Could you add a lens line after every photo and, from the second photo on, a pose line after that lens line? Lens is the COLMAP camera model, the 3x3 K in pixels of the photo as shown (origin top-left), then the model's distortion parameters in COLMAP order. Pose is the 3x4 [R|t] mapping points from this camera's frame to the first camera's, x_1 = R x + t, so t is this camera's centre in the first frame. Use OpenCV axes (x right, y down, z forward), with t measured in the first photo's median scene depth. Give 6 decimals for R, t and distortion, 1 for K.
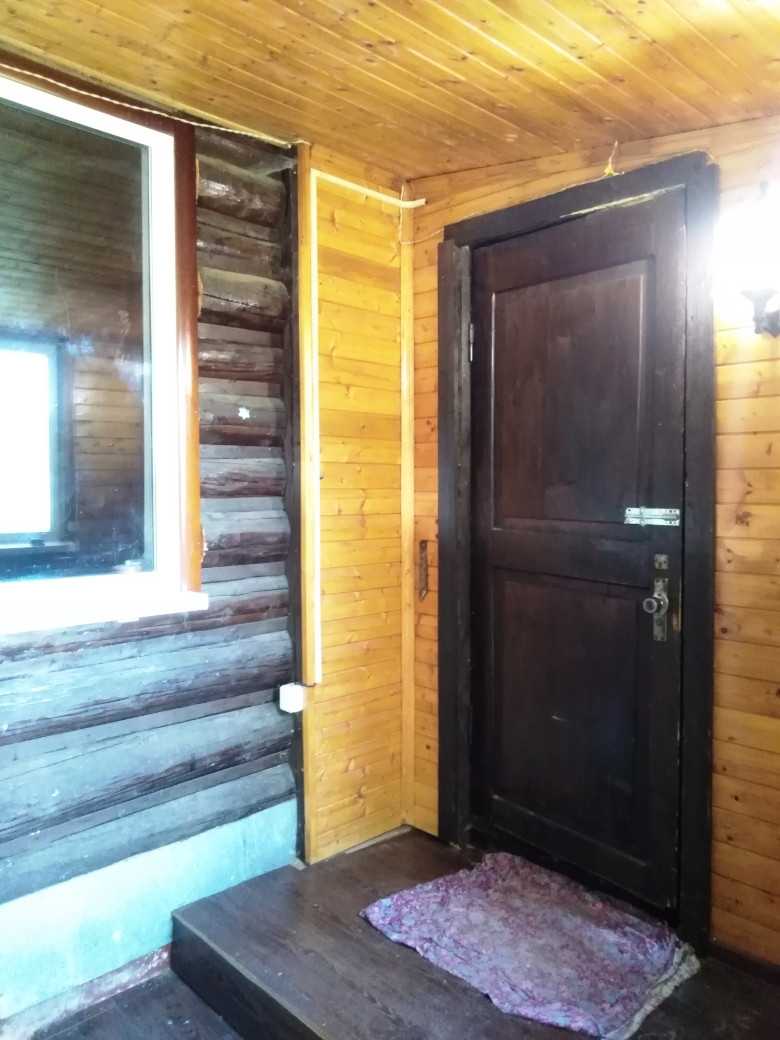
lens RADIAL K [[783.4, 0, 390.0], [0, 783.4, 520.0], [0, 0, 1]] dist [0.033711, -0.000062]
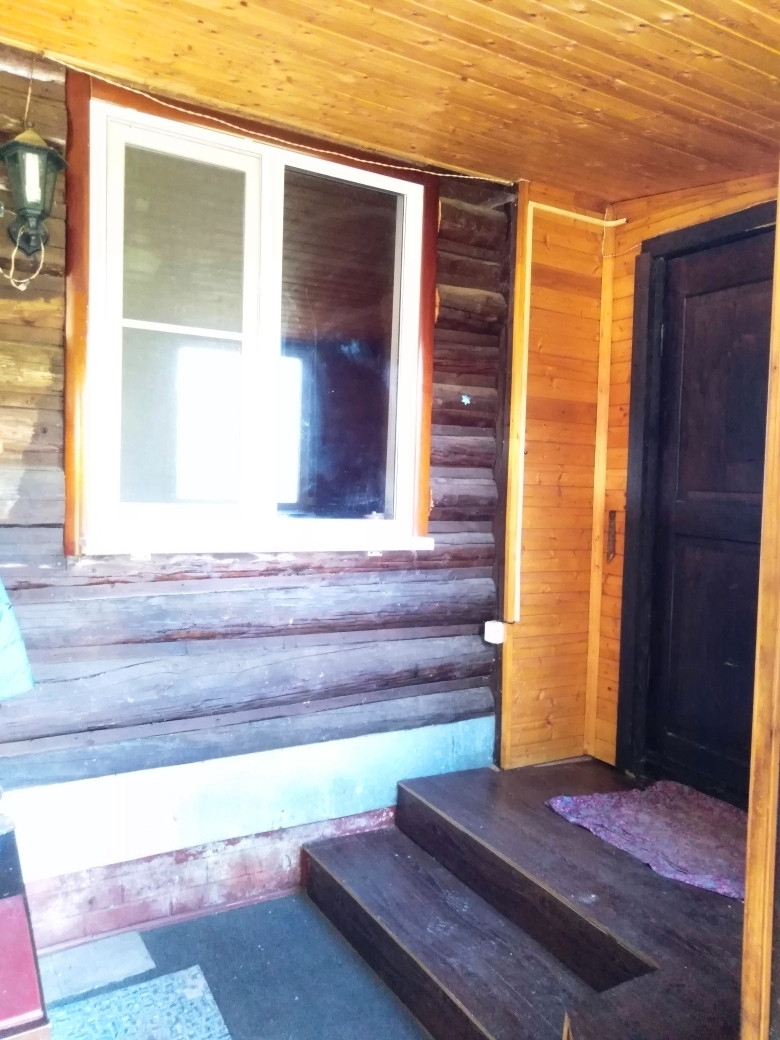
lens RADIAL K [[783.4, 0, 390.0], [0, 783.4, 520.0], [0, 0, 1]] dist [0.033711, -0.000062]
pose [[0.968094, 0.040150, -0.247348, 0.013689], [-0.041589, 0.999135, -0.000597, 0.061701], [0.247110, 0.010865, 0.968926, -0.239923]]
